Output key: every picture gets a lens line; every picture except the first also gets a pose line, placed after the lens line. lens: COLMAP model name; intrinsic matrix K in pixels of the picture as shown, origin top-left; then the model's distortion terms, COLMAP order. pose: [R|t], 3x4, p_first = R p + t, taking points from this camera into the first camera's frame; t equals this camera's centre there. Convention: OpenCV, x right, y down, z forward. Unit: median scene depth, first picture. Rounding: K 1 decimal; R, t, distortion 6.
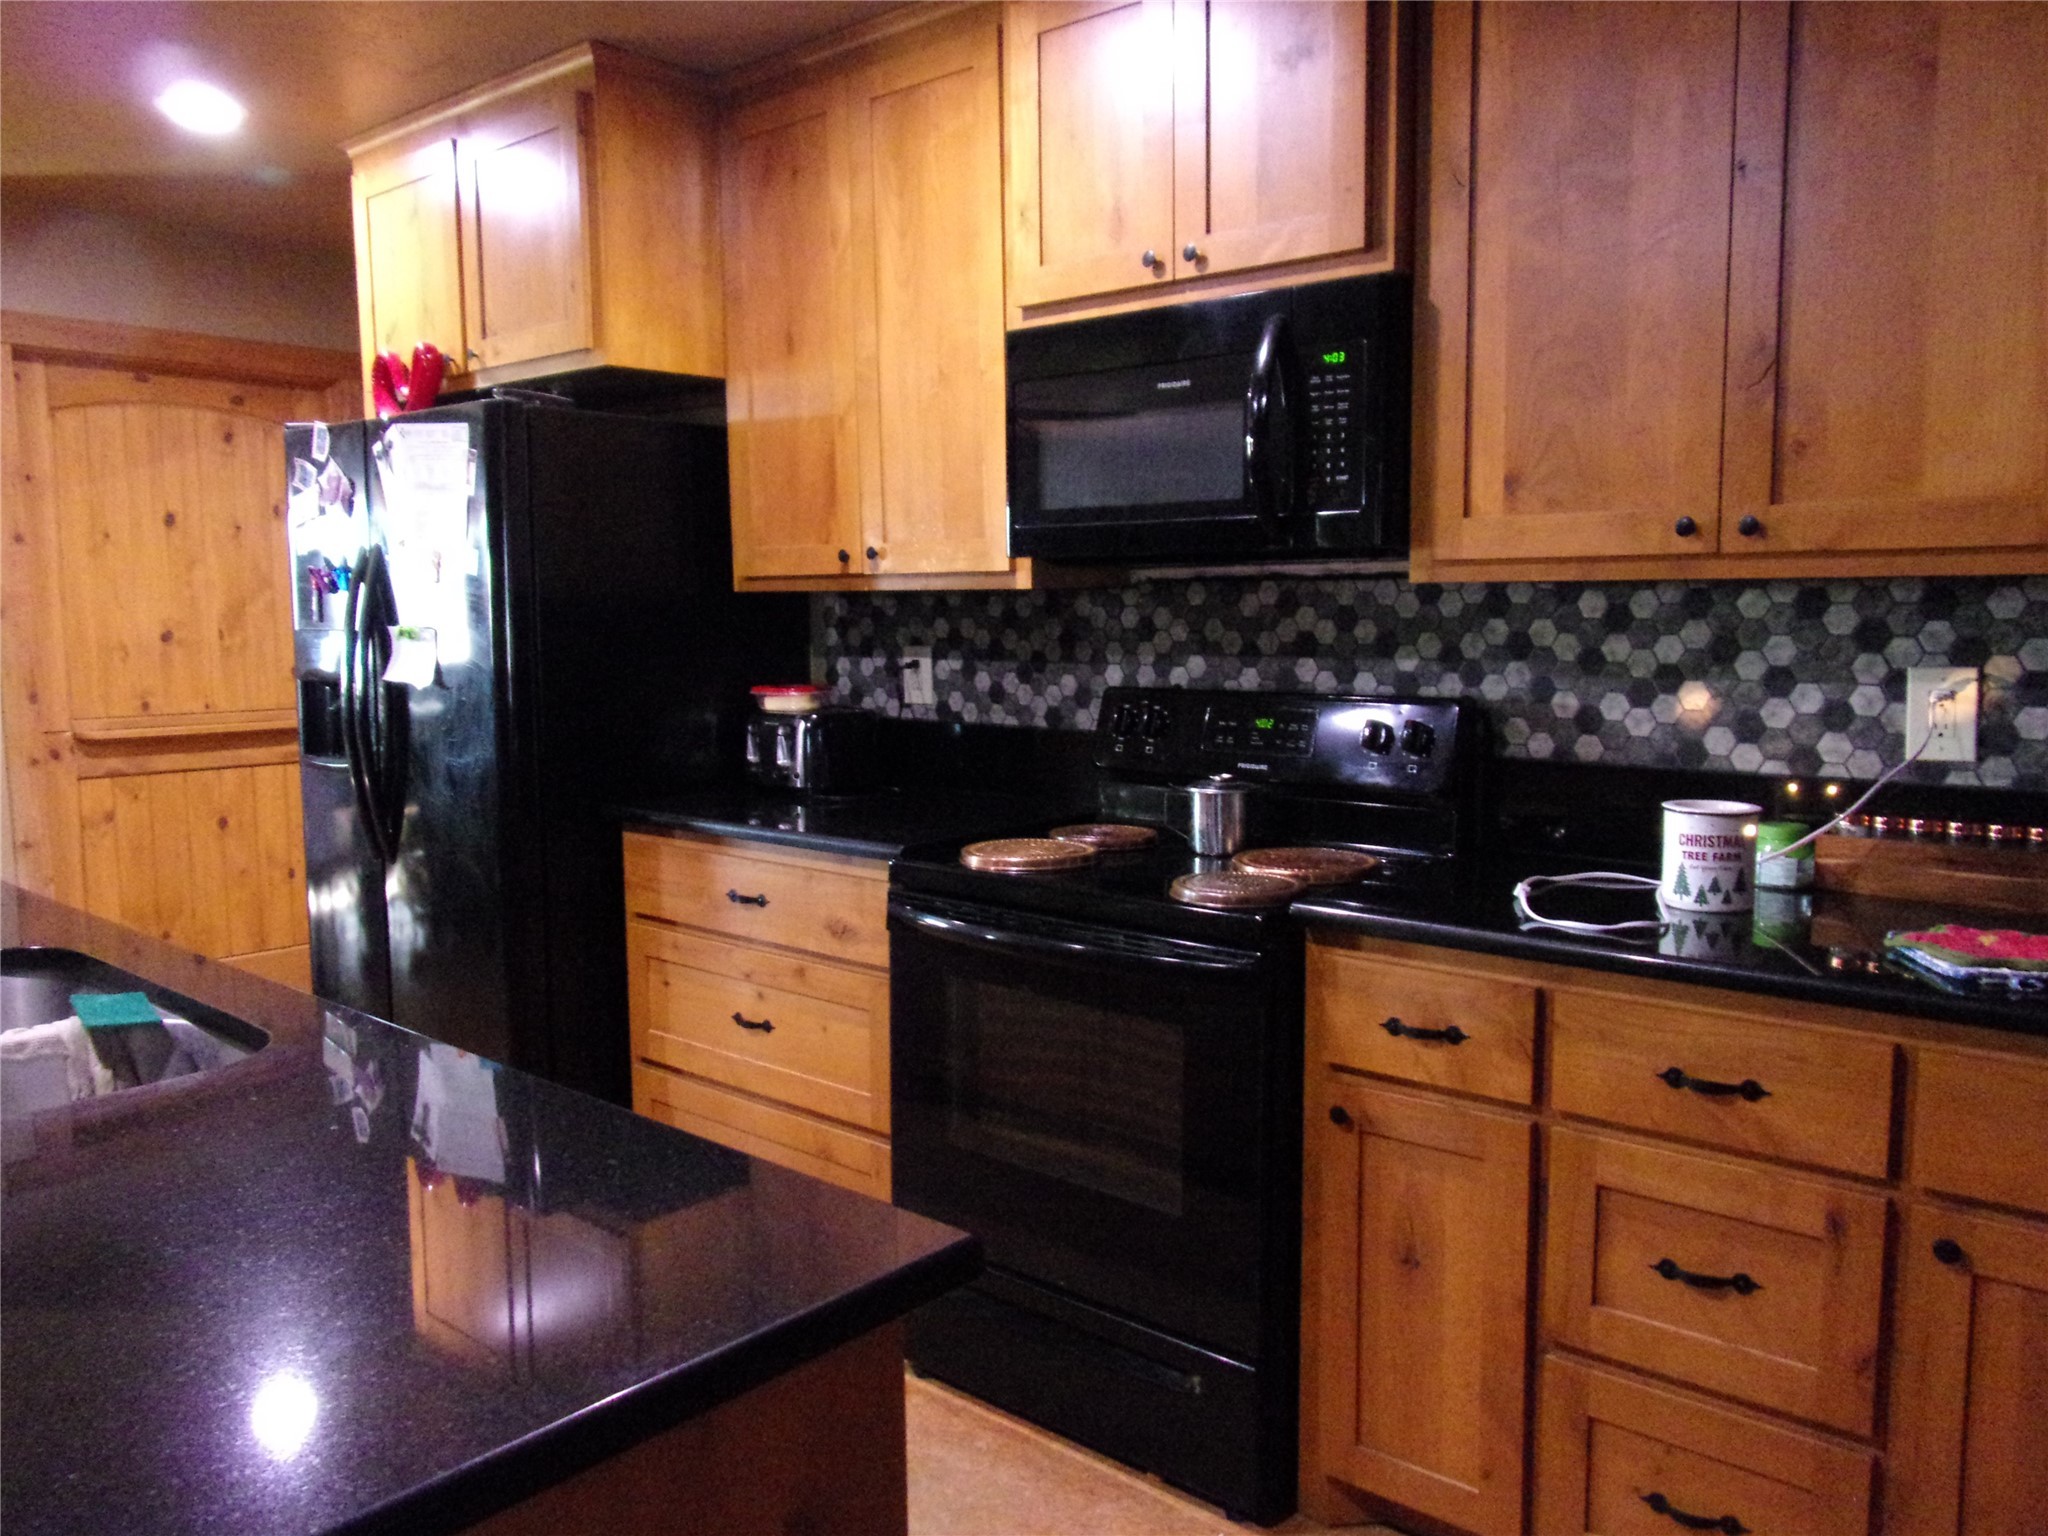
lens RADIAL K [[1540.2, 0, 1024.0], [0, 1540.2, 768.0], [0, 0, 1]] dist [0.037681, -0.072482]
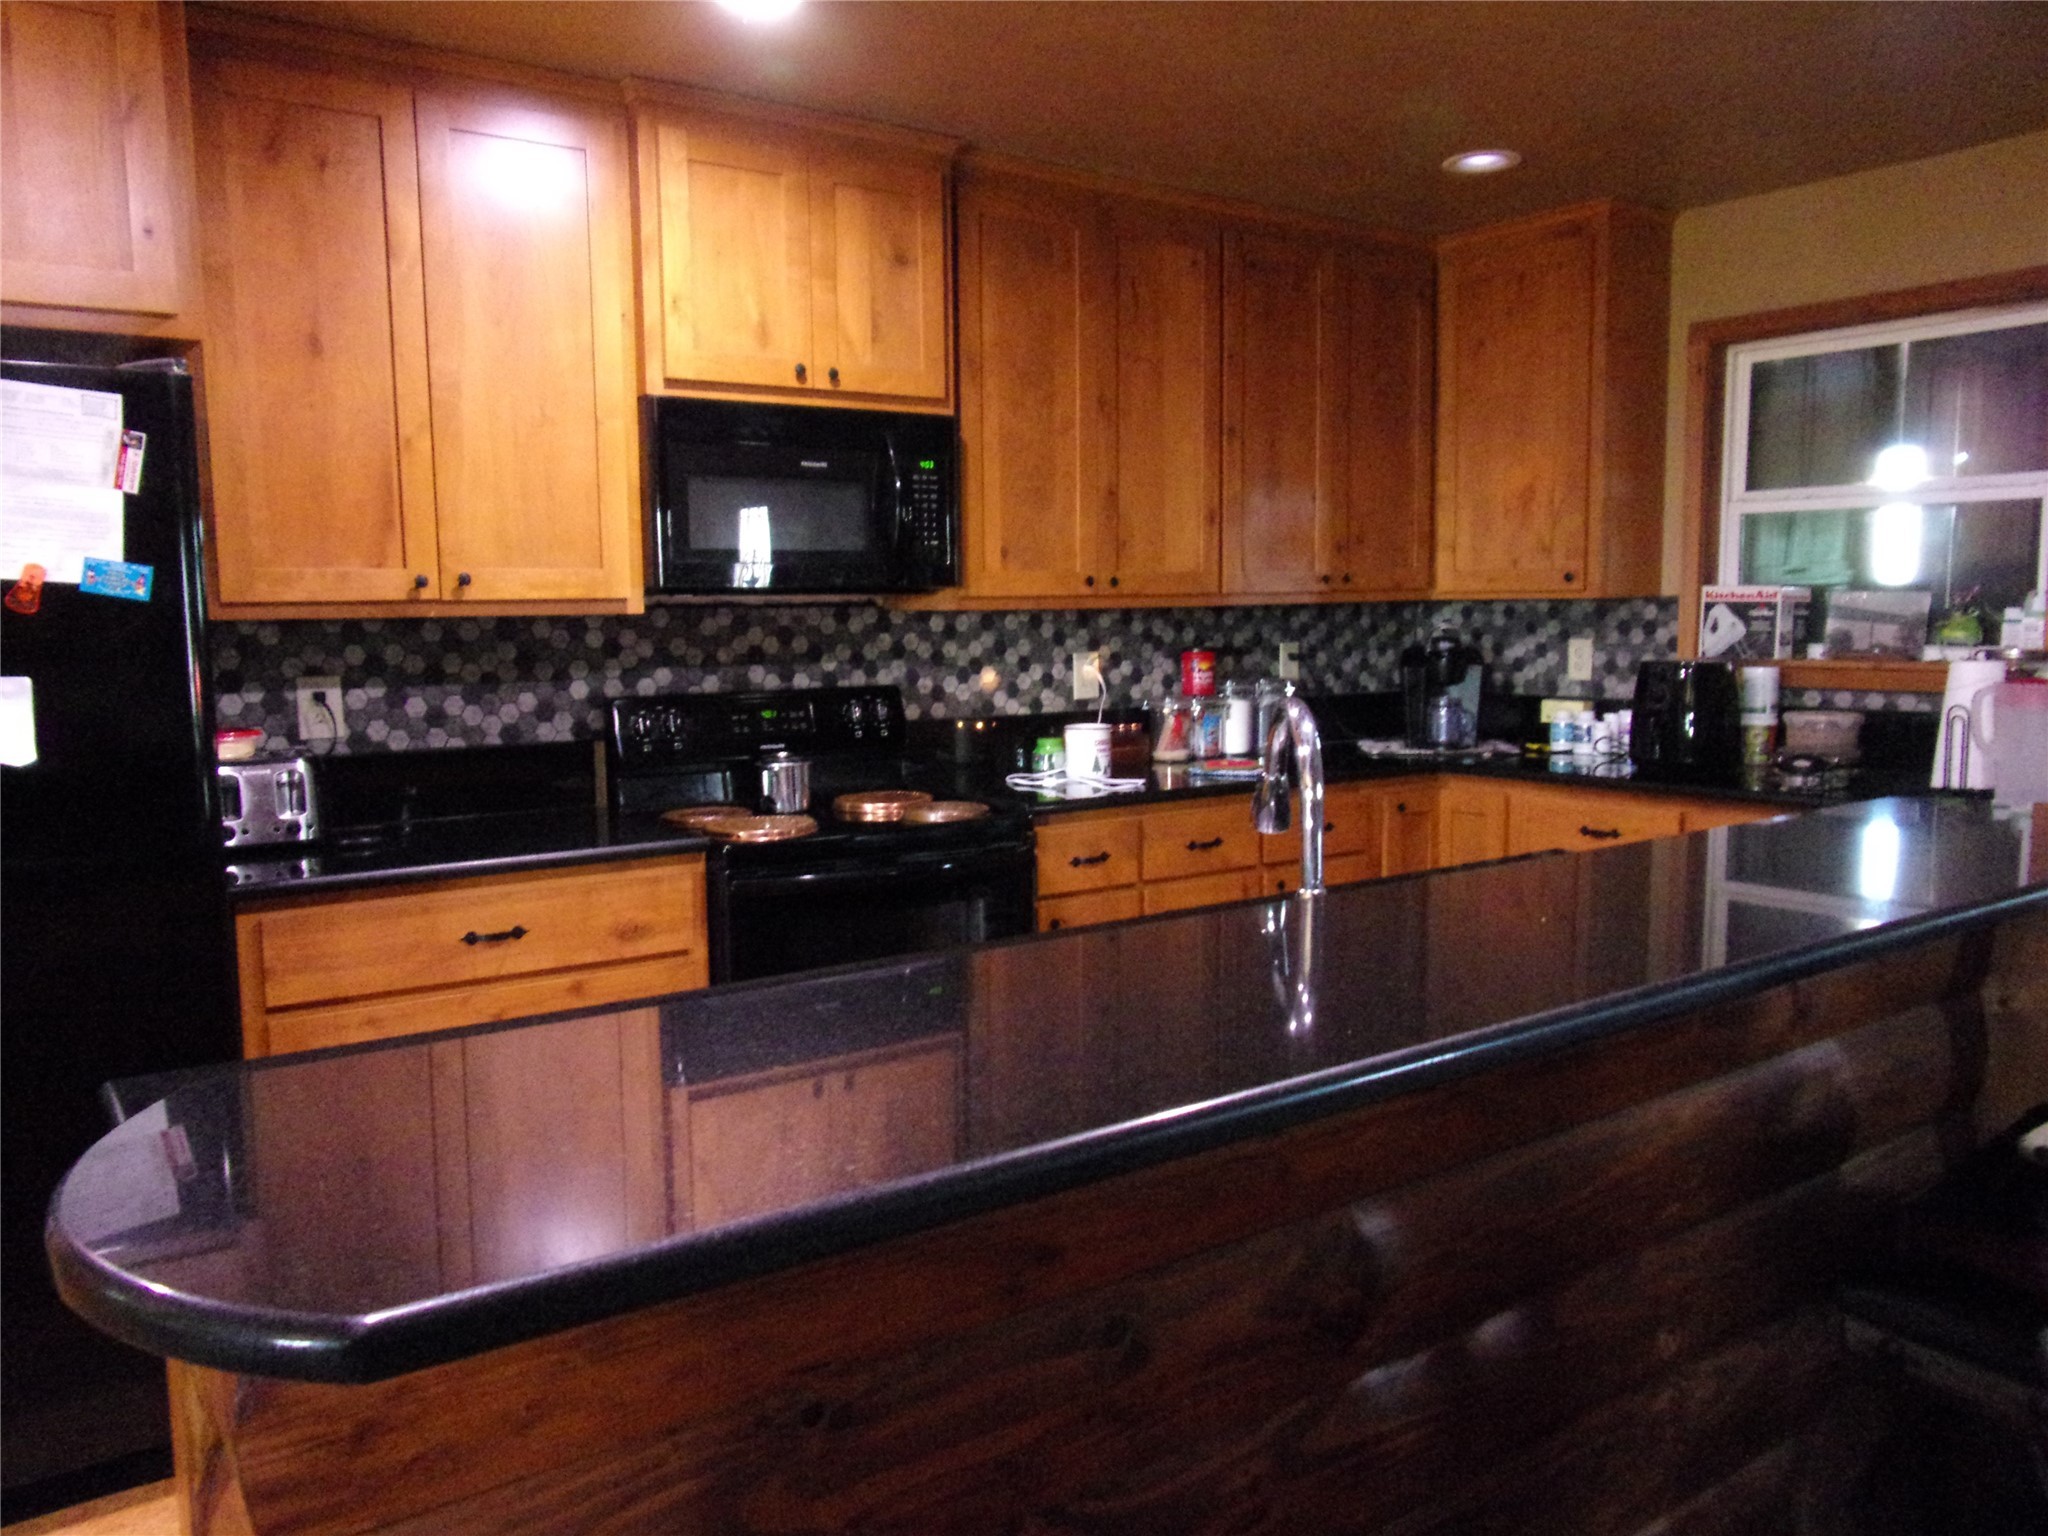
lens RADIAL K [[1537.8, 0, 1021.3], [0, 1537.8, 831.4], [0, 0, 1]] dist [0.000454, -0.085540]
pose [[0.243734, -0.136368, 0.960207, -1.105126], [0.112310, 0.987373, 0.111718, -0.053688], [-0.963317, 0.080611, 0.255972, 0.458219]]
